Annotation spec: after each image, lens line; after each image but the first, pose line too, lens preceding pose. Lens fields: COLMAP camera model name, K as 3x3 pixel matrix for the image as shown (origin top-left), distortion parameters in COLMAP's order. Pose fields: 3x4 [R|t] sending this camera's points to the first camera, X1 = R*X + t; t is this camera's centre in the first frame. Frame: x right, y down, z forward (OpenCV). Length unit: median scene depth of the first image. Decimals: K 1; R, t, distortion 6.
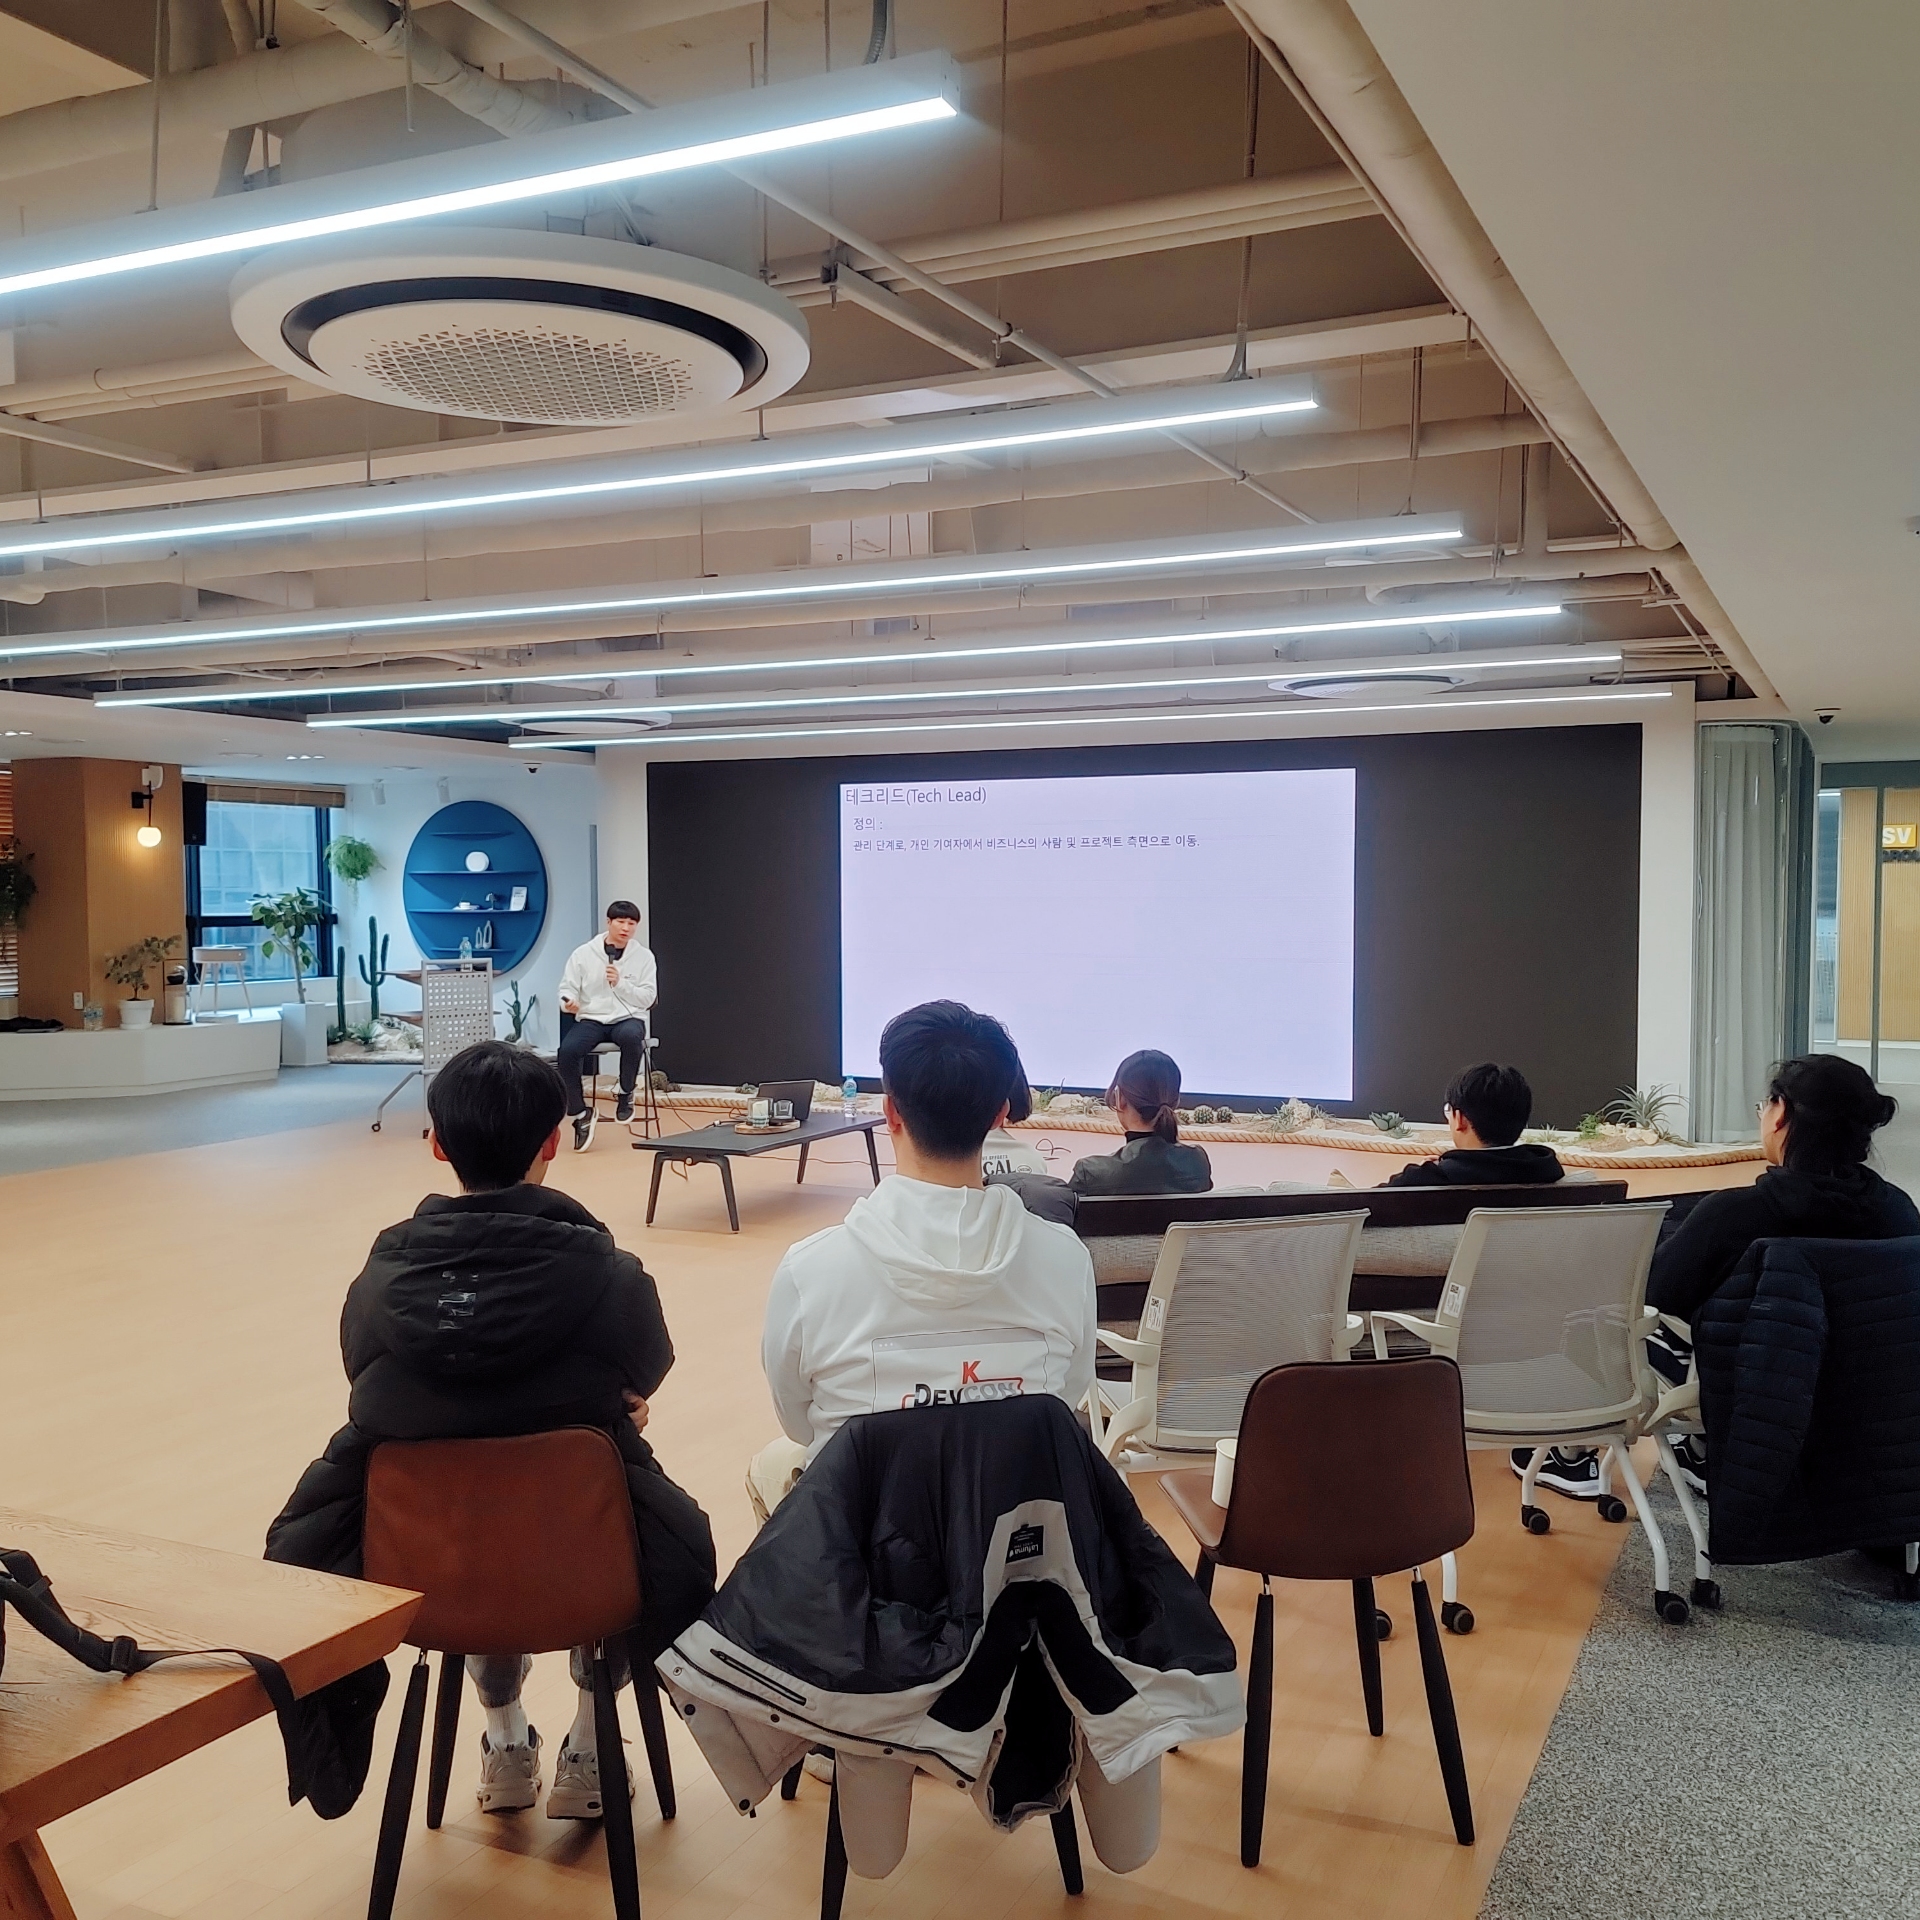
lens RADIAL K [[1961.0, 0, 926.0], [0, 1961.0, 963.0], [0, 0, 1]] dist [0.072415, -0.015831]
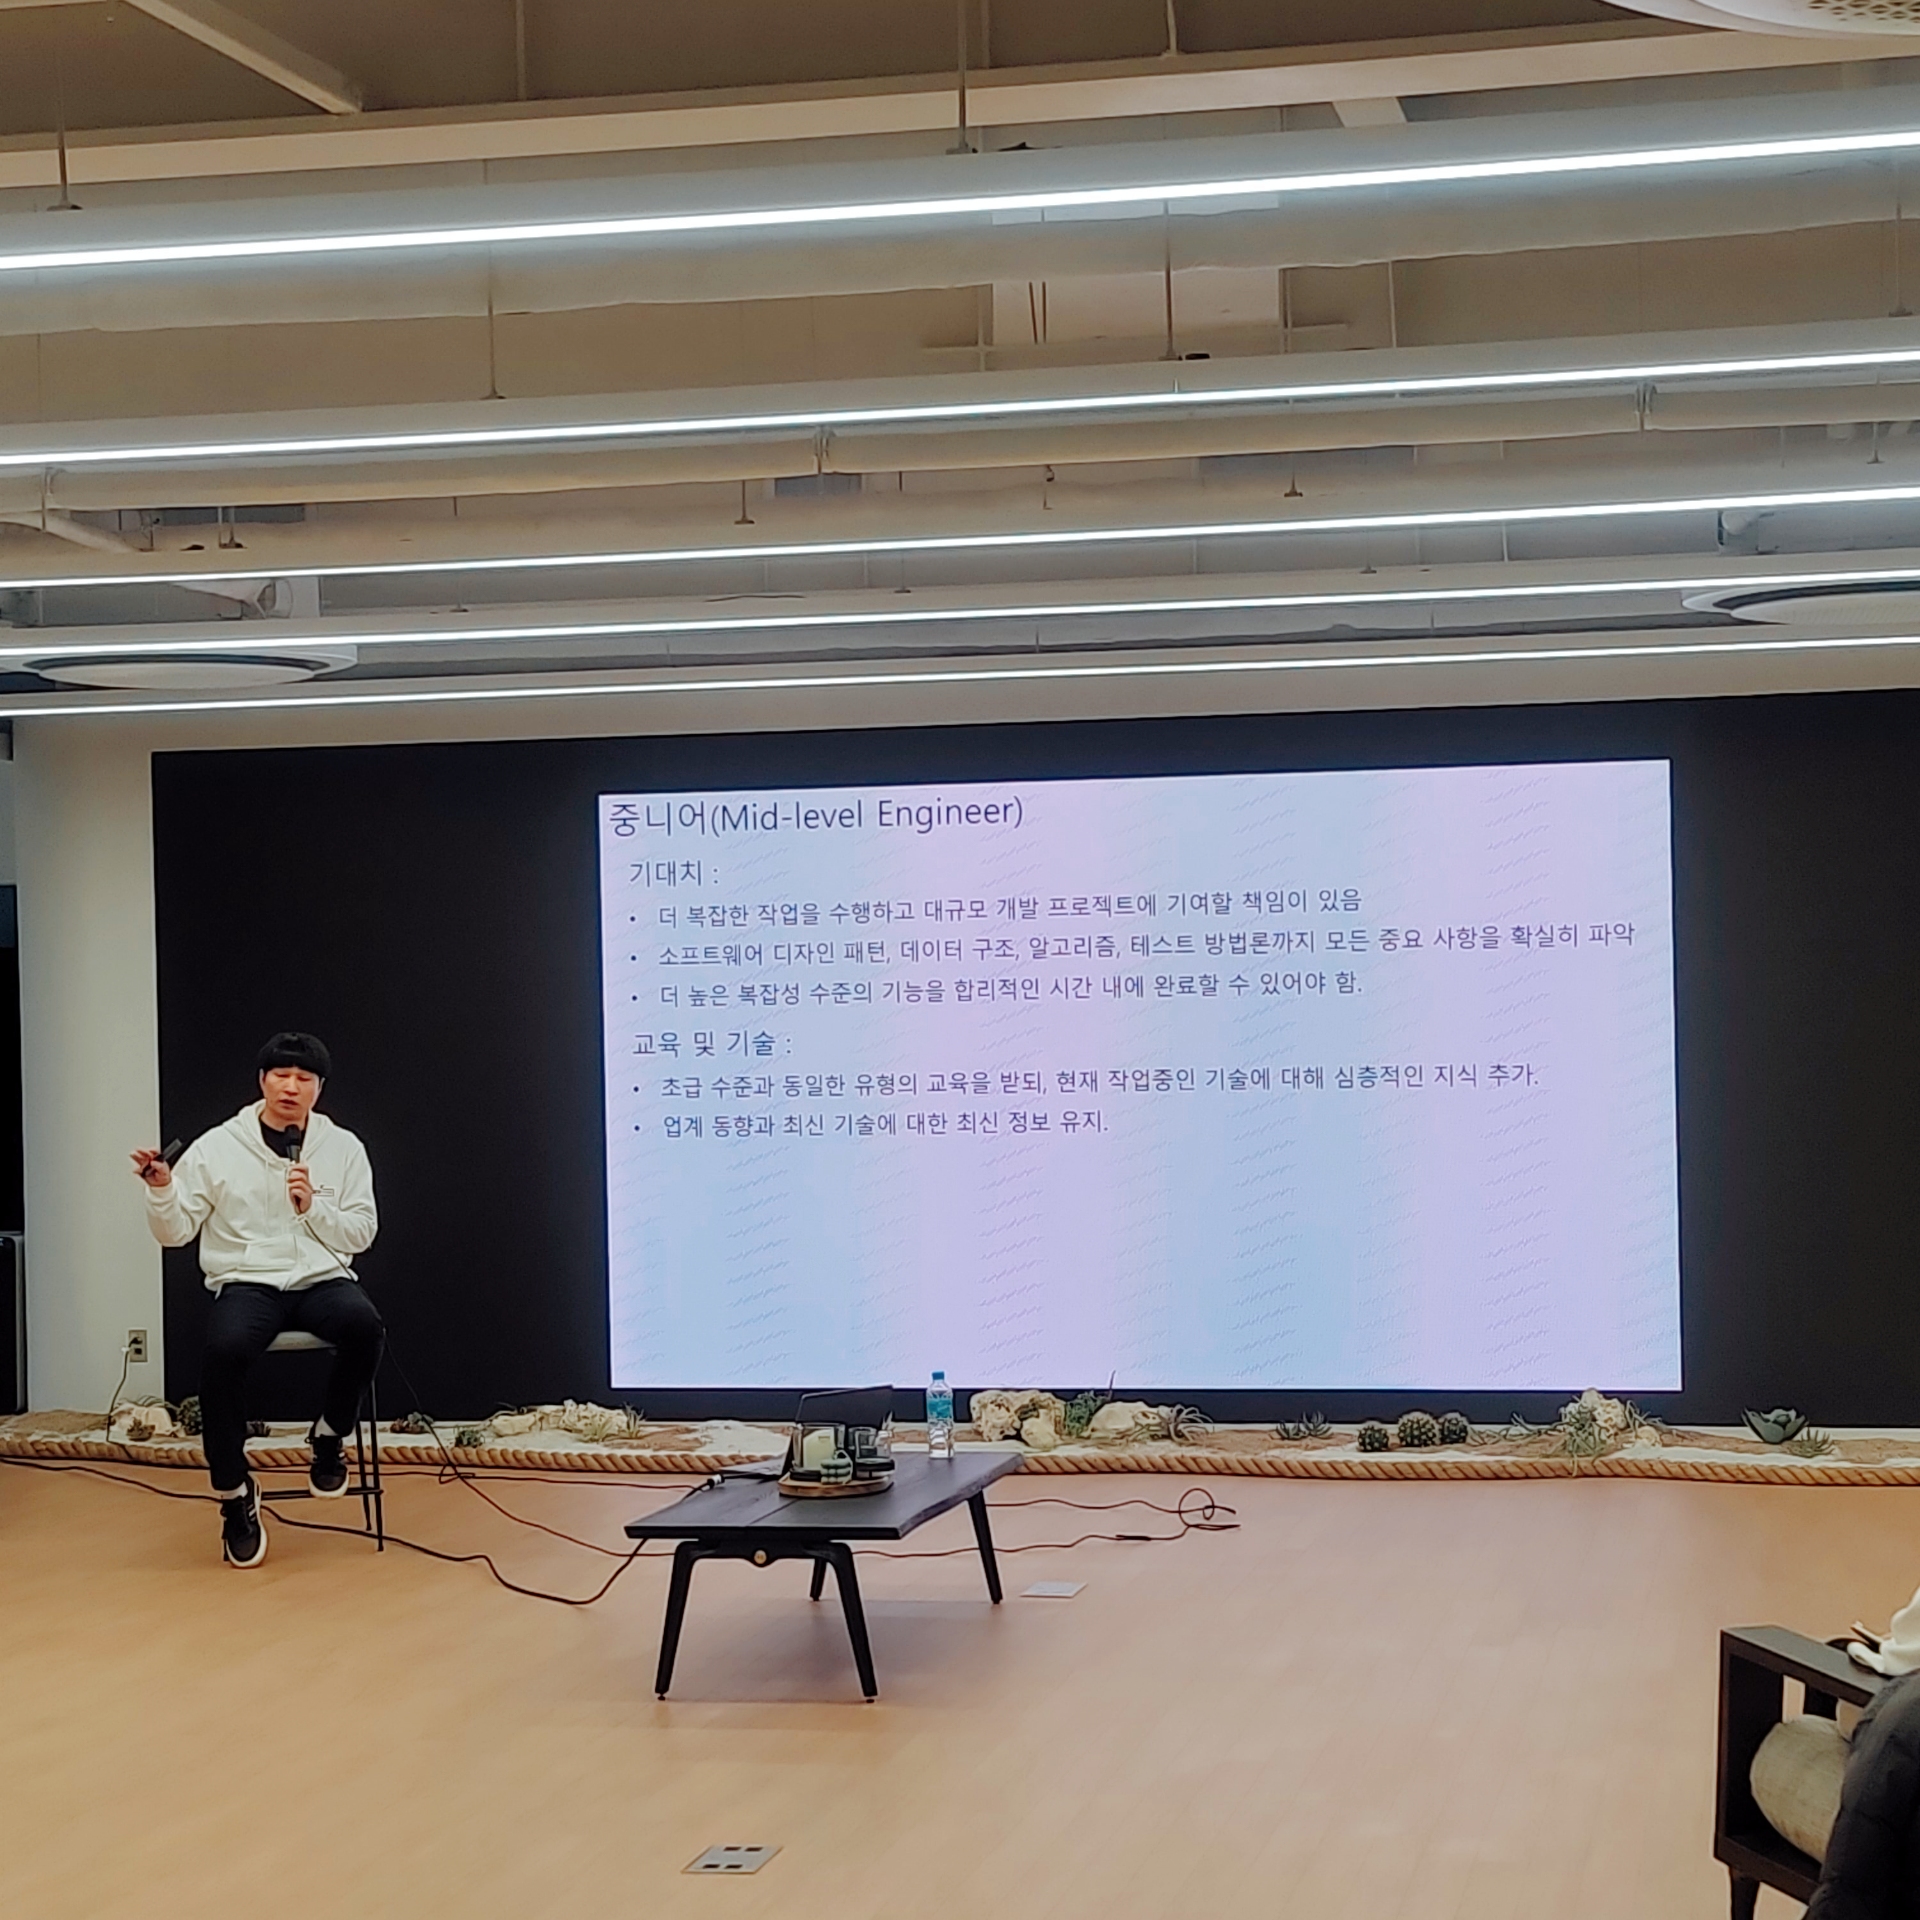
lens RADIAL K [[3879.0, 0, 959.9], [0, 3879.0, 931.3], [0, 0, 1]] dist [0.033564, 0.069314]
pose [[0.968710, -0.010737, 0.247965, -0.232704], [0.025902, 0.997982, -0.057974, 0.002756], [-0.246842, 0.062583, 0.967033, 0.039226]]
